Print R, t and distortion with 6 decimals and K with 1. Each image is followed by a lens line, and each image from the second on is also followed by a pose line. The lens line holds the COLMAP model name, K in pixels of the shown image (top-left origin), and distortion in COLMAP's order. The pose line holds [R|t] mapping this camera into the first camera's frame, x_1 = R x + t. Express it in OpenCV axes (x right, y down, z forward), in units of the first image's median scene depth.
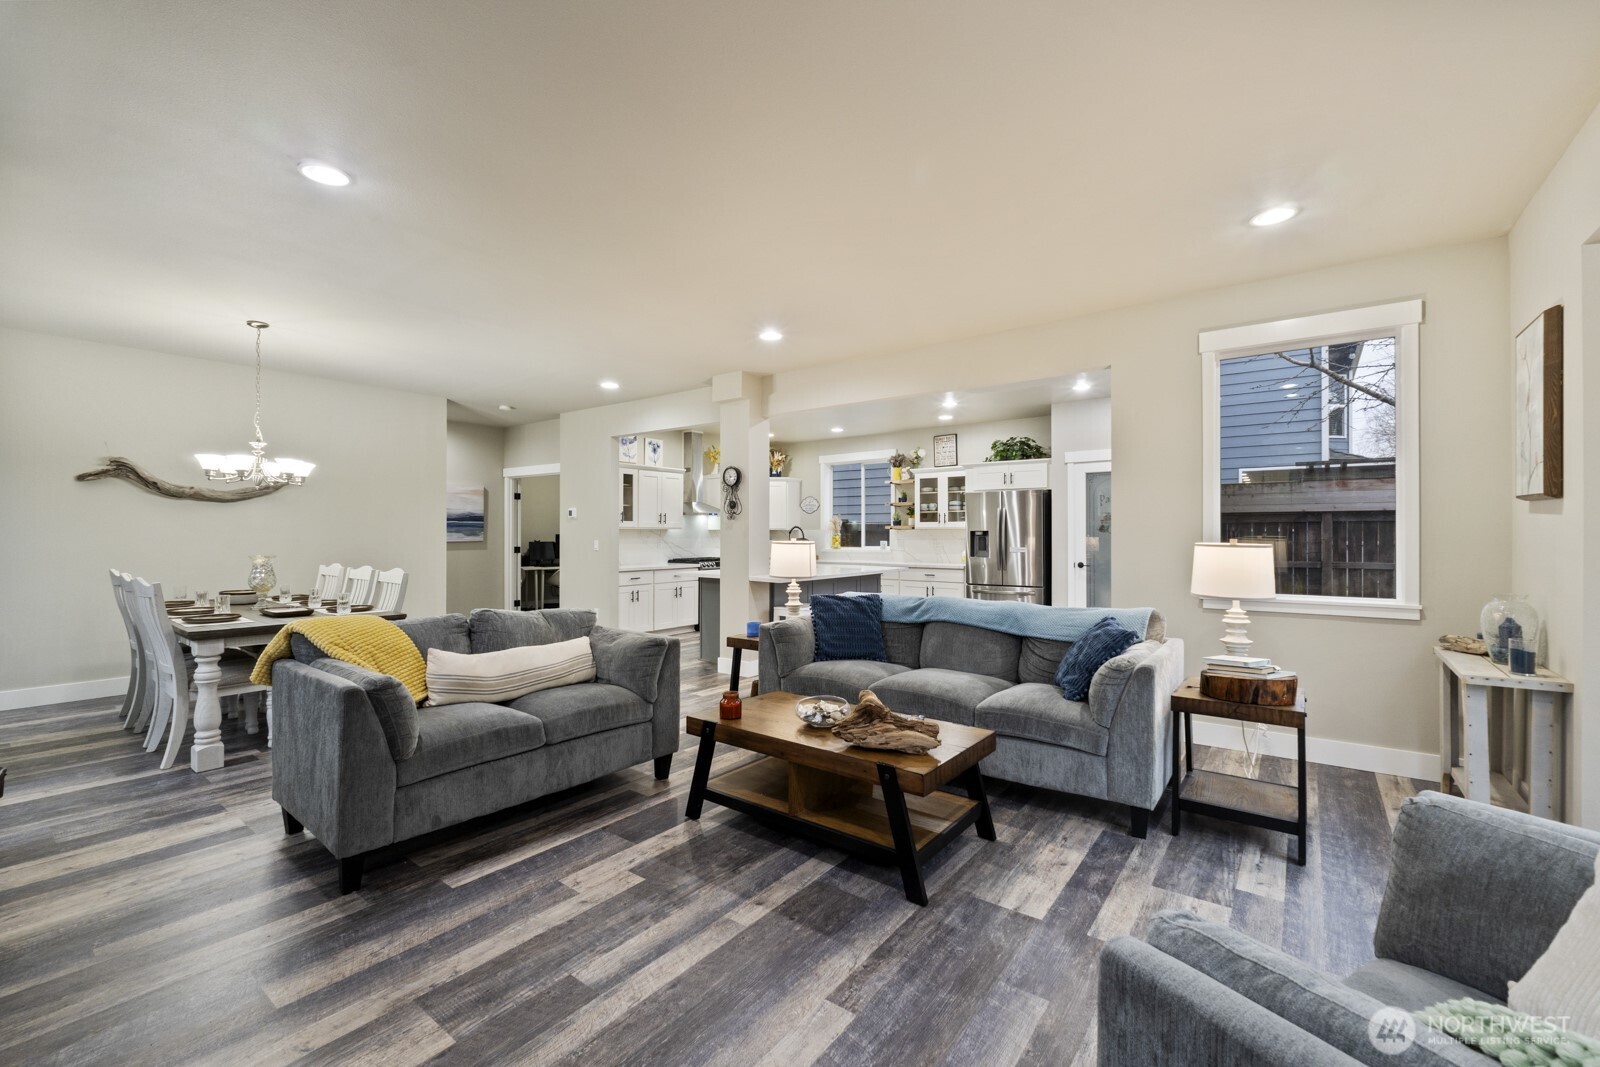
lens RADIAL K [[672.6, 0, 792.8], [0, 672.6, 533.2], [0, 0, 1]] dist [-0.010036, -0.001082]
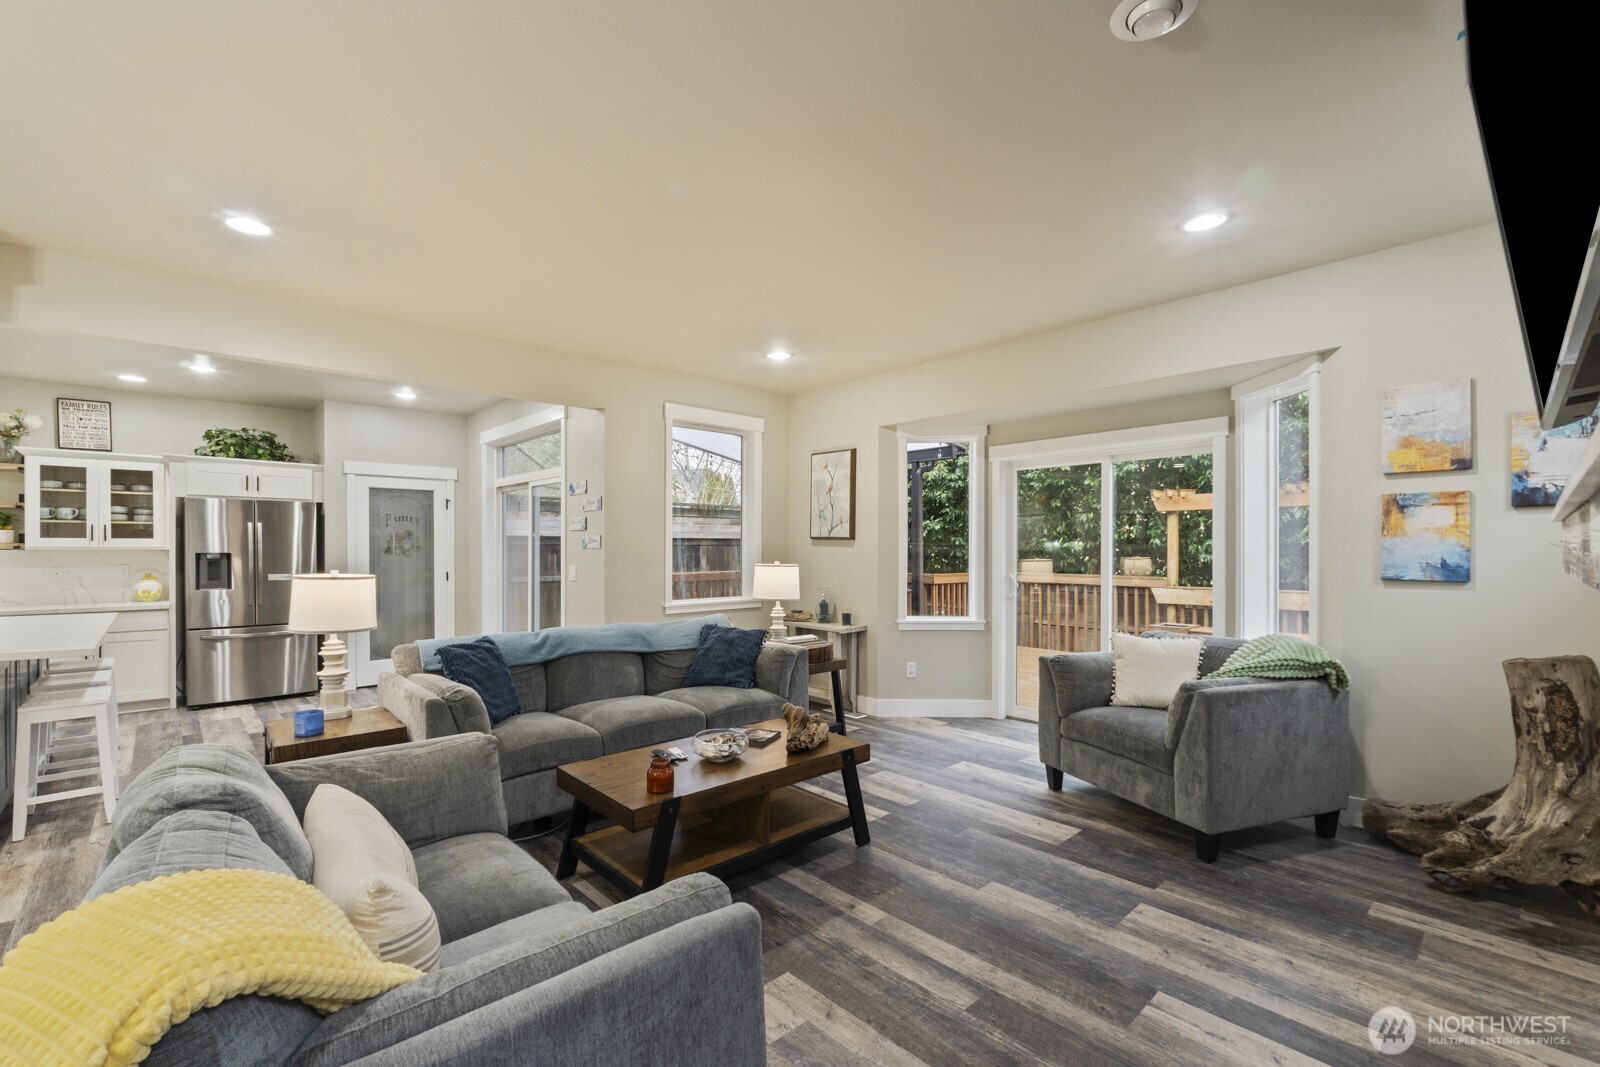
lens RADIAL K [[672.6, 0, 813.3], [0, 672.6, 559.7], [0, 0, 1]] dist [-0.010036, -0.001082]
pose [[0.147430, -0.014306, 0.988969, -0.296953], [-0.002638, 0.999886, 0.014857, -0.007495], [-0.989069, -0.004799, 0.147376, 0.237126]]
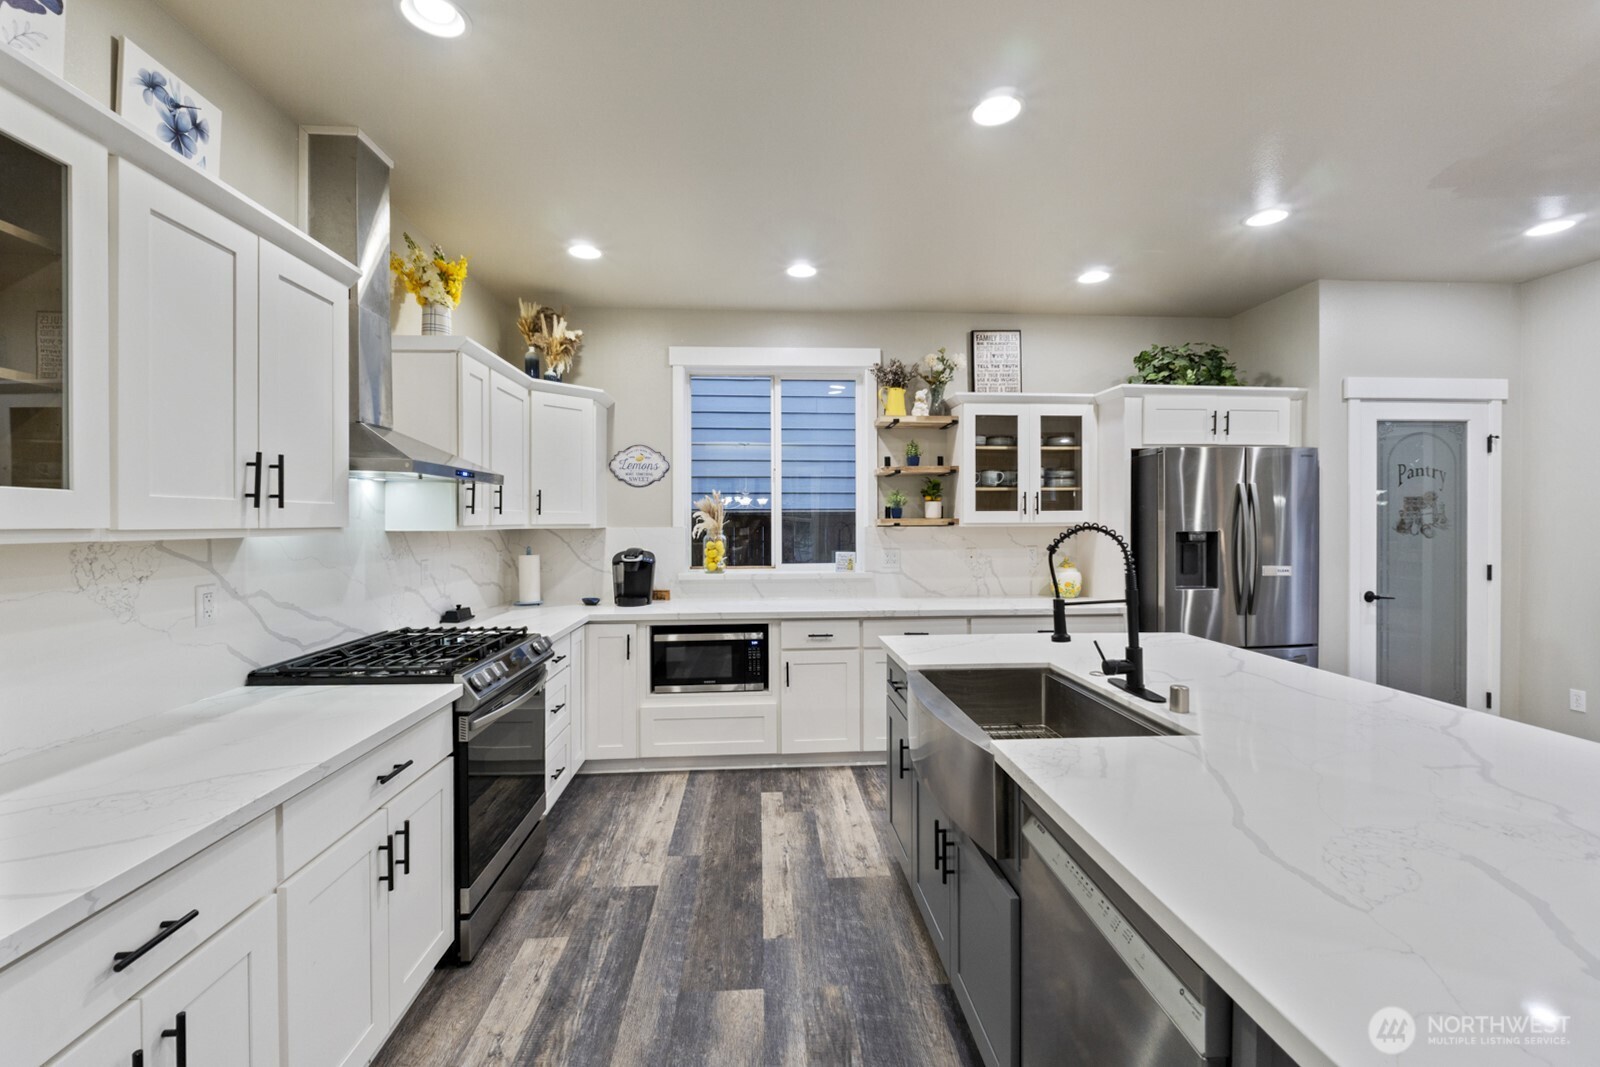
lens RADIAL K [[672.6, 0, 789.5], [0, 672.6, 527.8], [0, 0, 1]] dist [-0.010036, -0.001082]
pose [[0.750926, -0.007809, 0.660340, -0.206558], [0.002219, 0.999954, 0.009303, -0.009929], [-0.660383, -0.005521, 0.750909, 0.756865]]
